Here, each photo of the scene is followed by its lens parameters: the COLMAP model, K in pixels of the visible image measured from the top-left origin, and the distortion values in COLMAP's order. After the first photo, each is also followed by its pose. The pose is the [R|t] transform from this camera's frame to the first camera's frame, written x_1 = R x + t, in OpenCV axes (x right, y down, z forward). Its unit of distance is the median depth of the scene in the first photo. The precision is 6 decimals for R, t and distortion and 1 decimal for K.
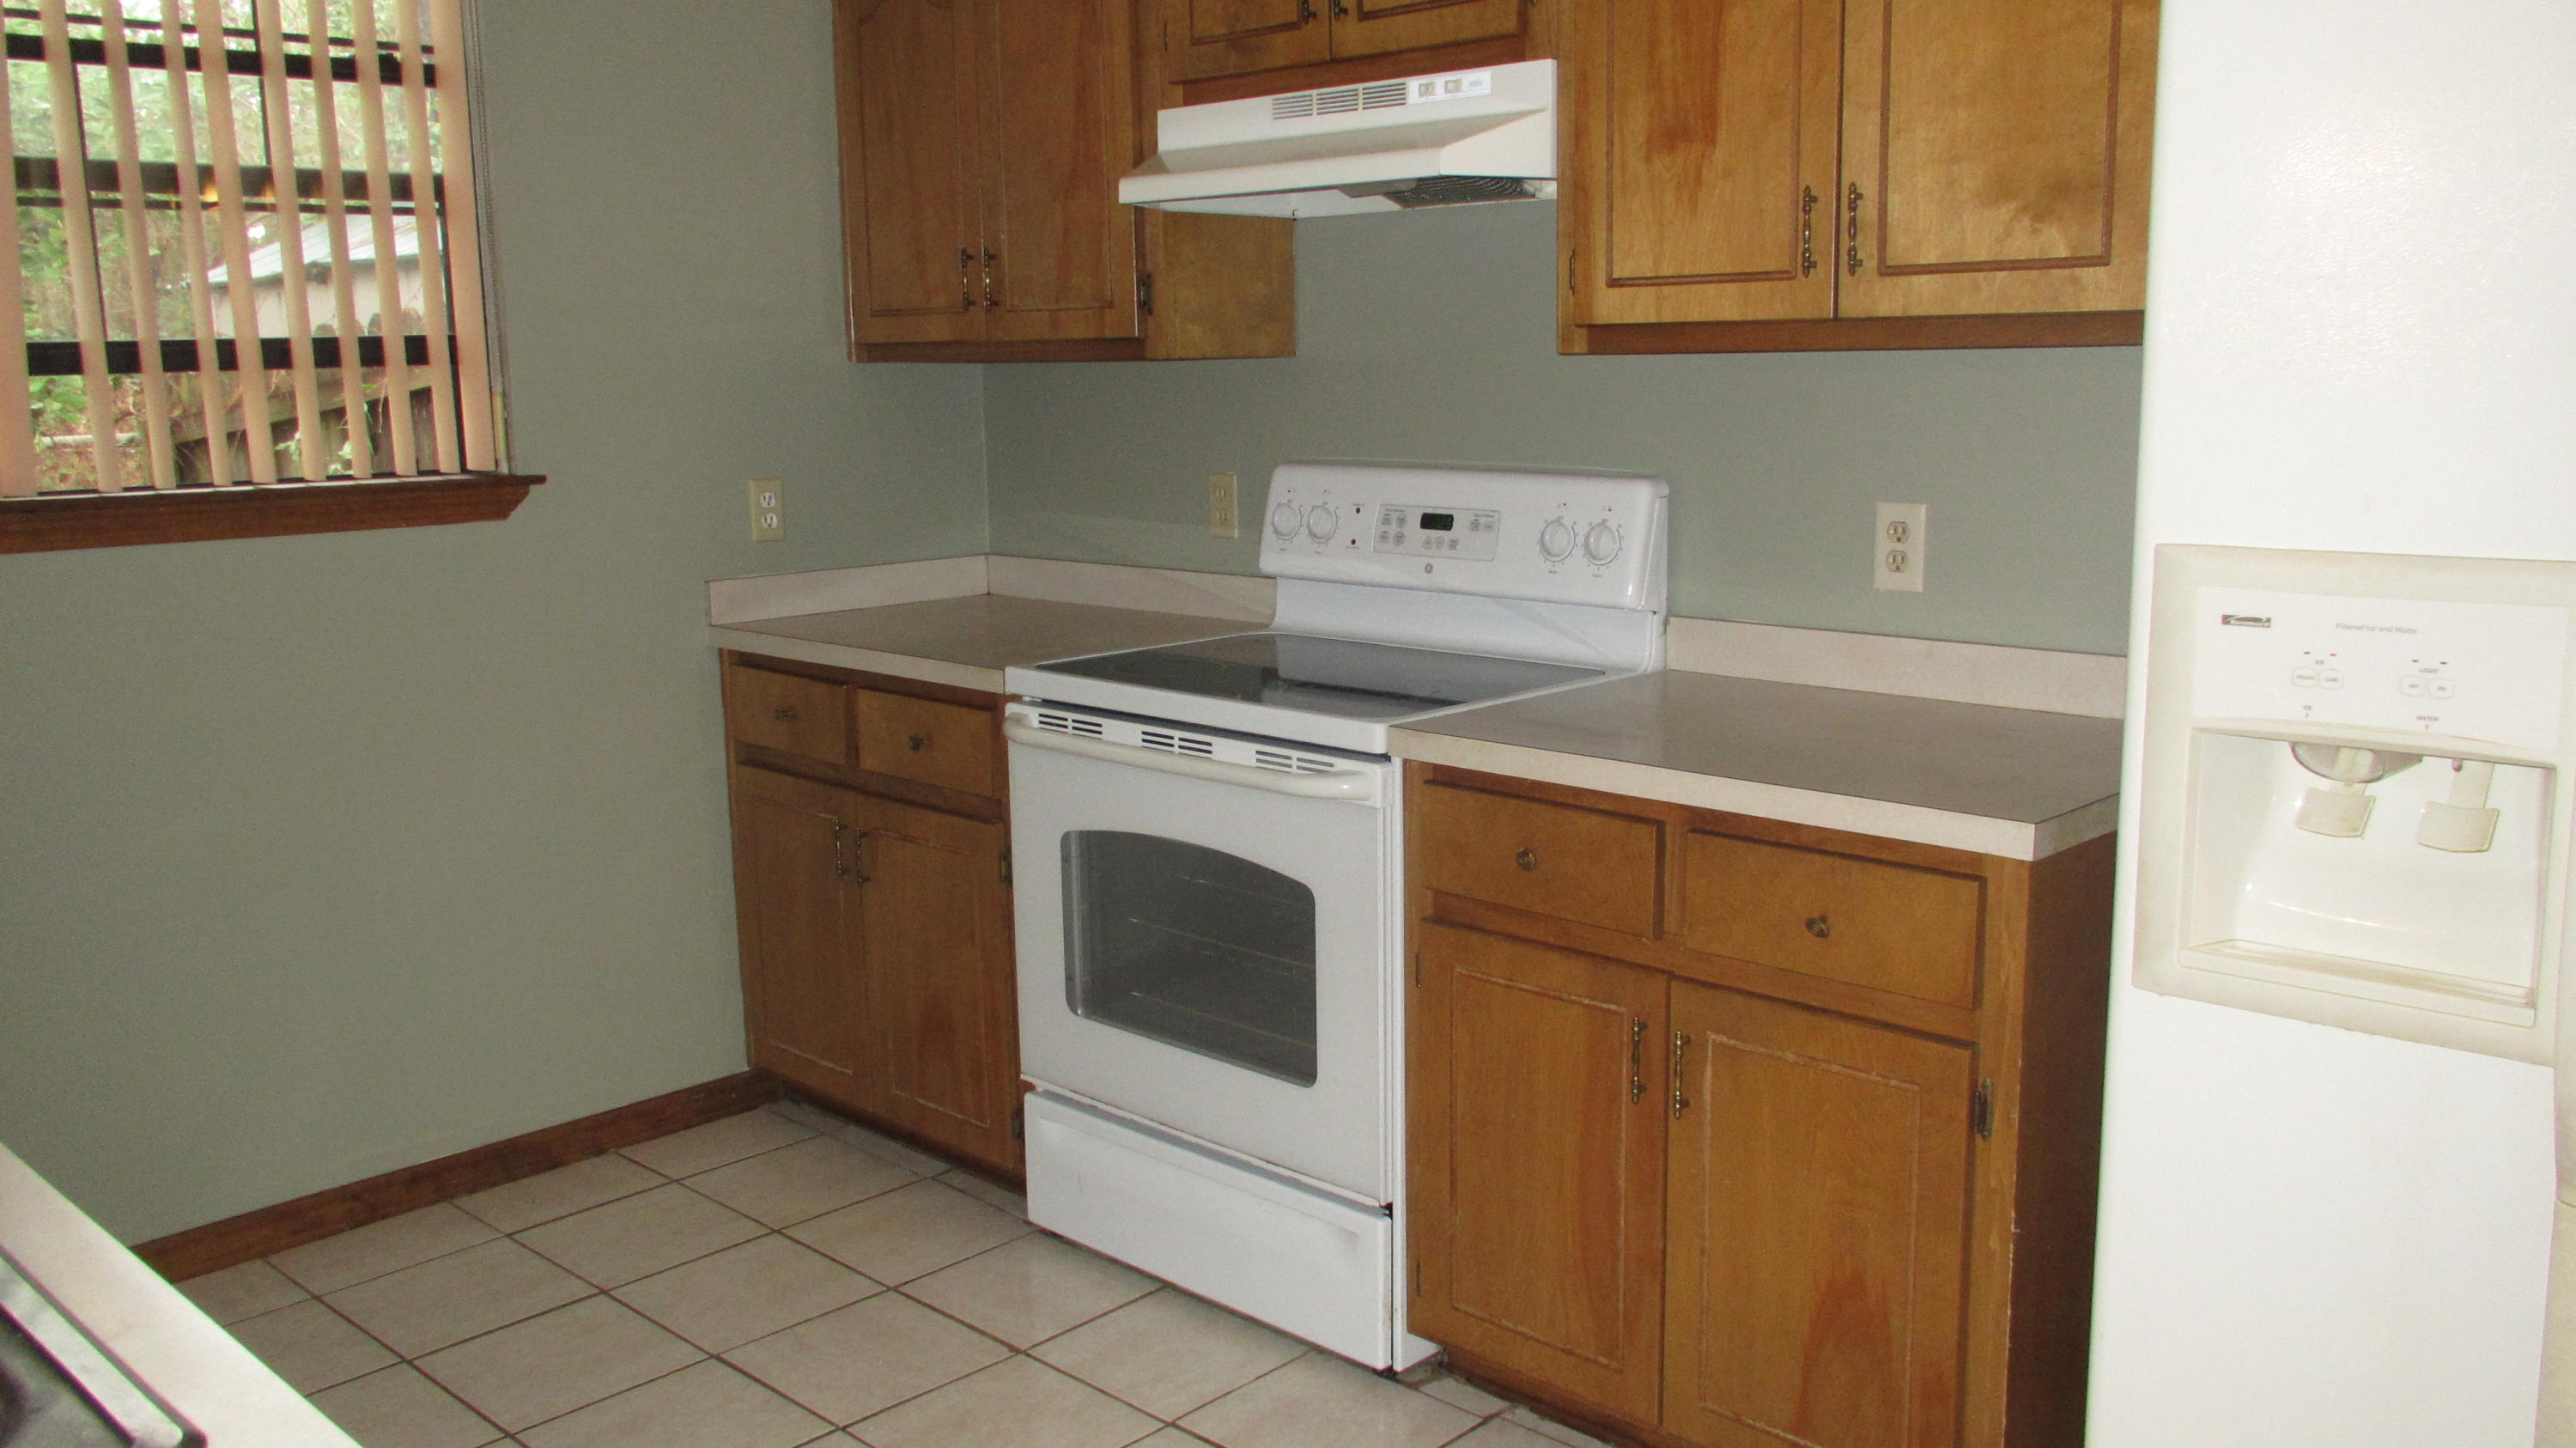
lens RADIAL K [[2104.9, 0, 1274.6], [0, 2104.9, 717.5], [0, 0, 1]] dist [-0.040500, 0.005323]
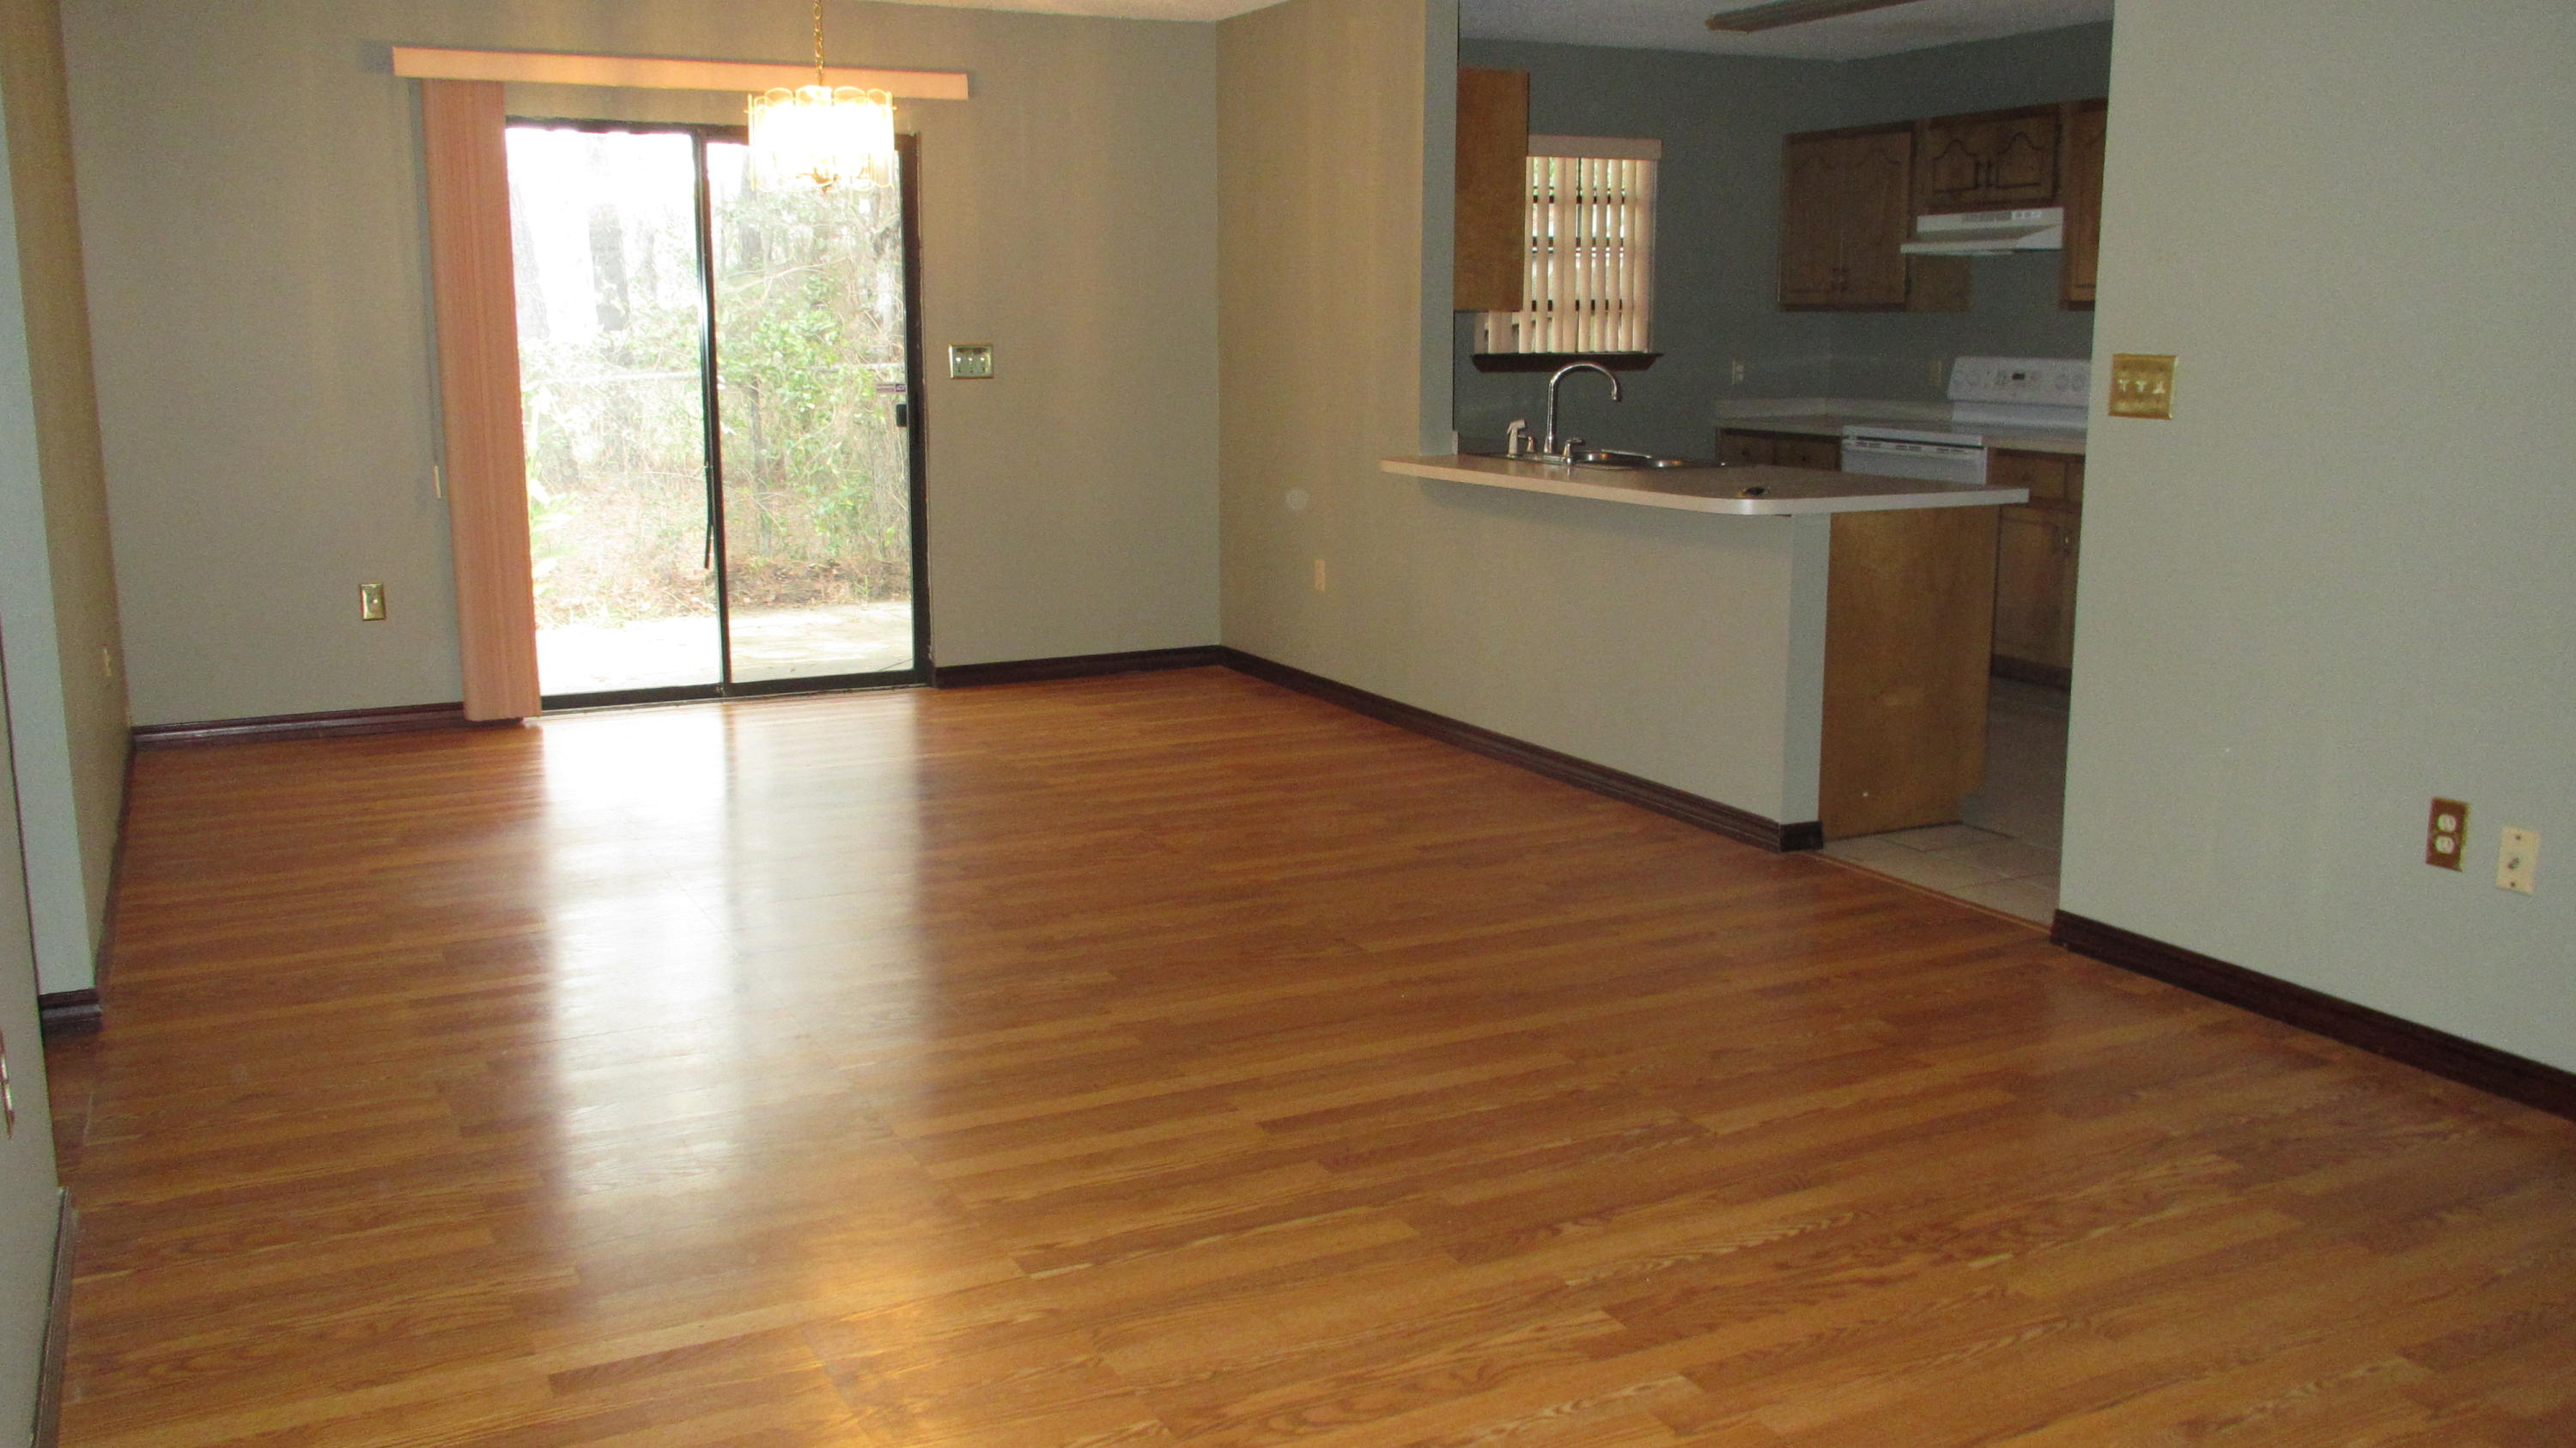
lens RADIAL K [[2104.9, 0, 1274.6], [0, 2104.9, 717.5], [0, 0, 1]] dist [-0.040500, 0.005323]
pose [[0.941717, 0.075828, -0.327749, 0.090144], [-0.069434, 0.997099, 0.031185, 0.305961], [0.329163, -0.006610, 0.944250, -1.721289]]
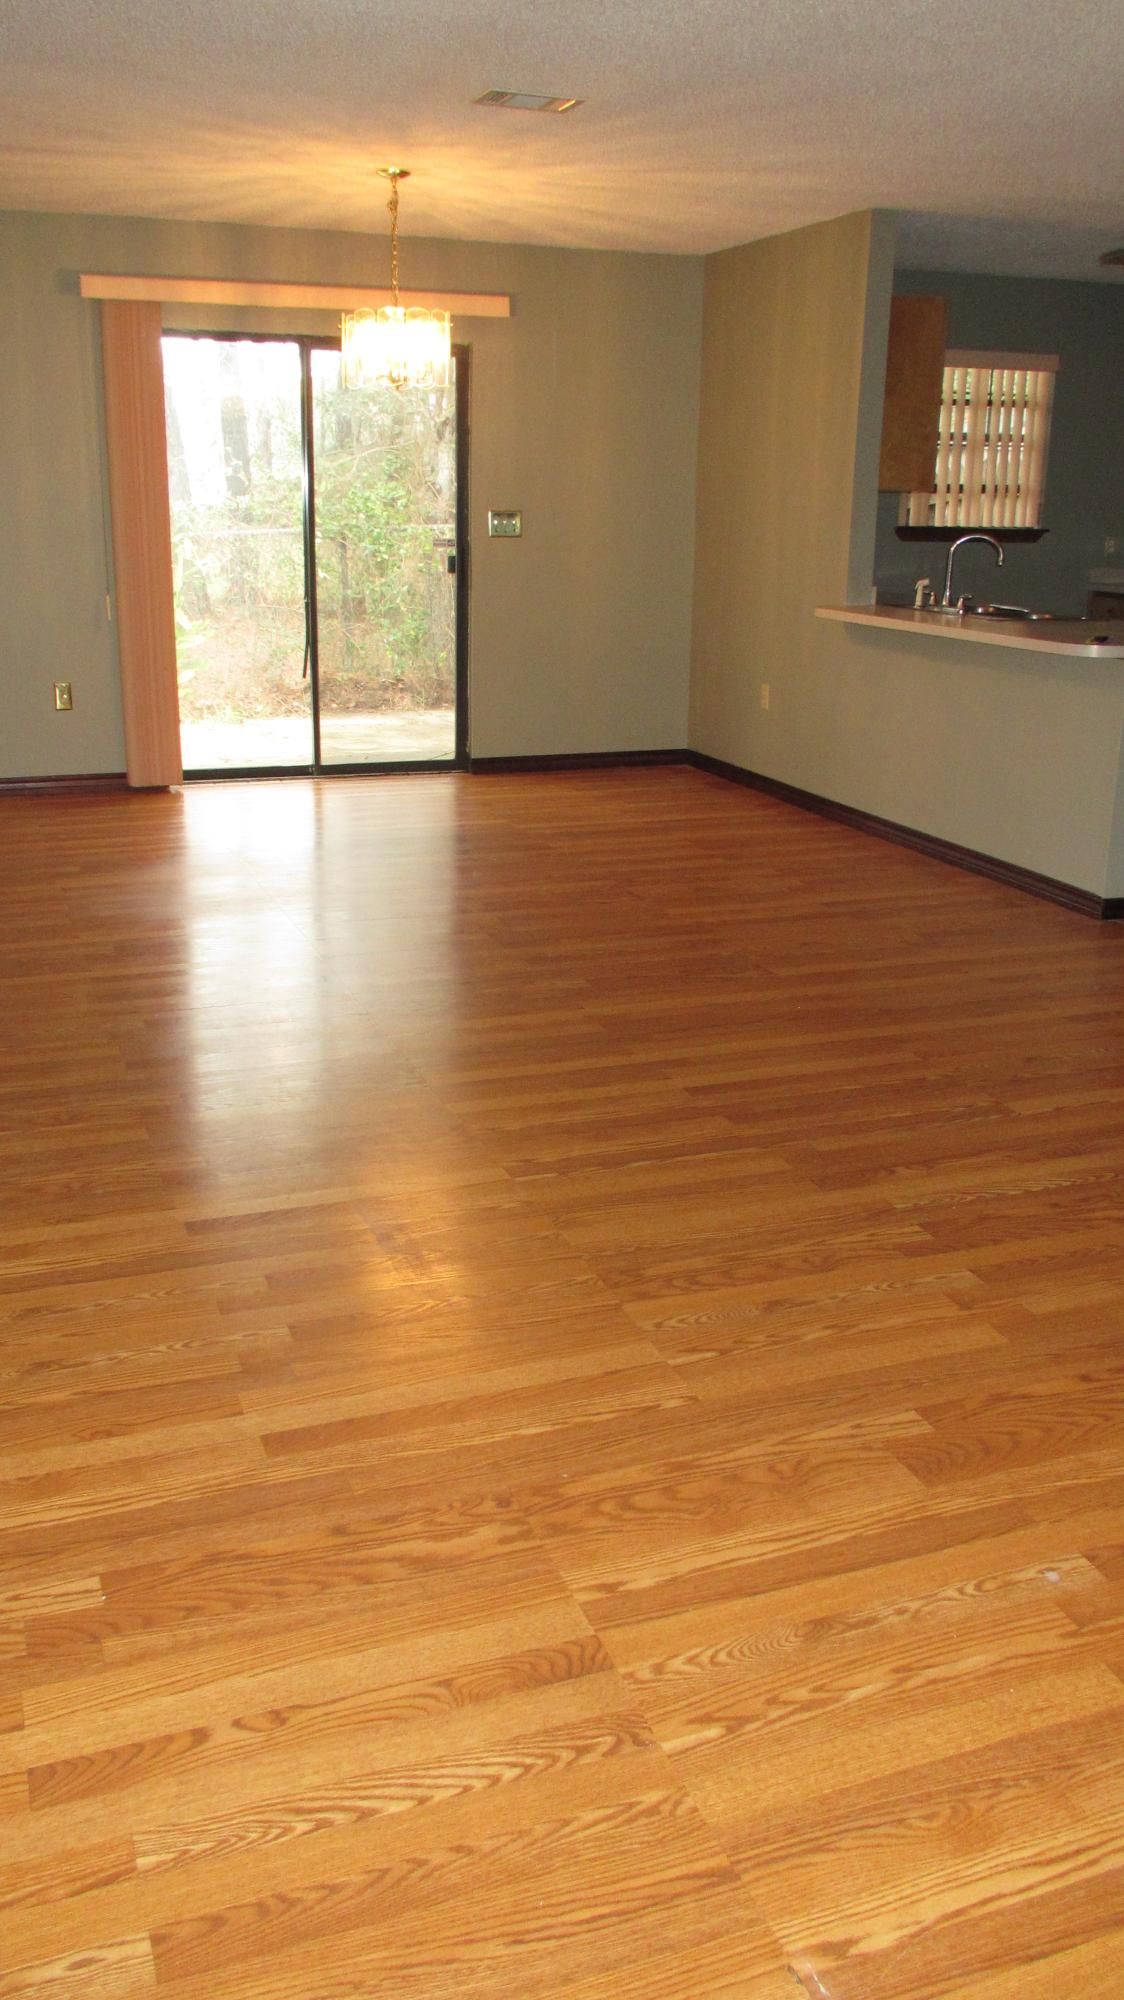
lens RADIAL K [[1634.1, 0, 562.0], [0, 1634.1, 1000.0], [0, 0, 1]] dist [-0.040500, 0.005323]
pose [[0.897366, 0.157511, -0.412219, 0.135412], [-0.102093, 0.982889, 0.153318, 0.316463], [0.429315, -0.095497, 0.898092, -1.782084]]
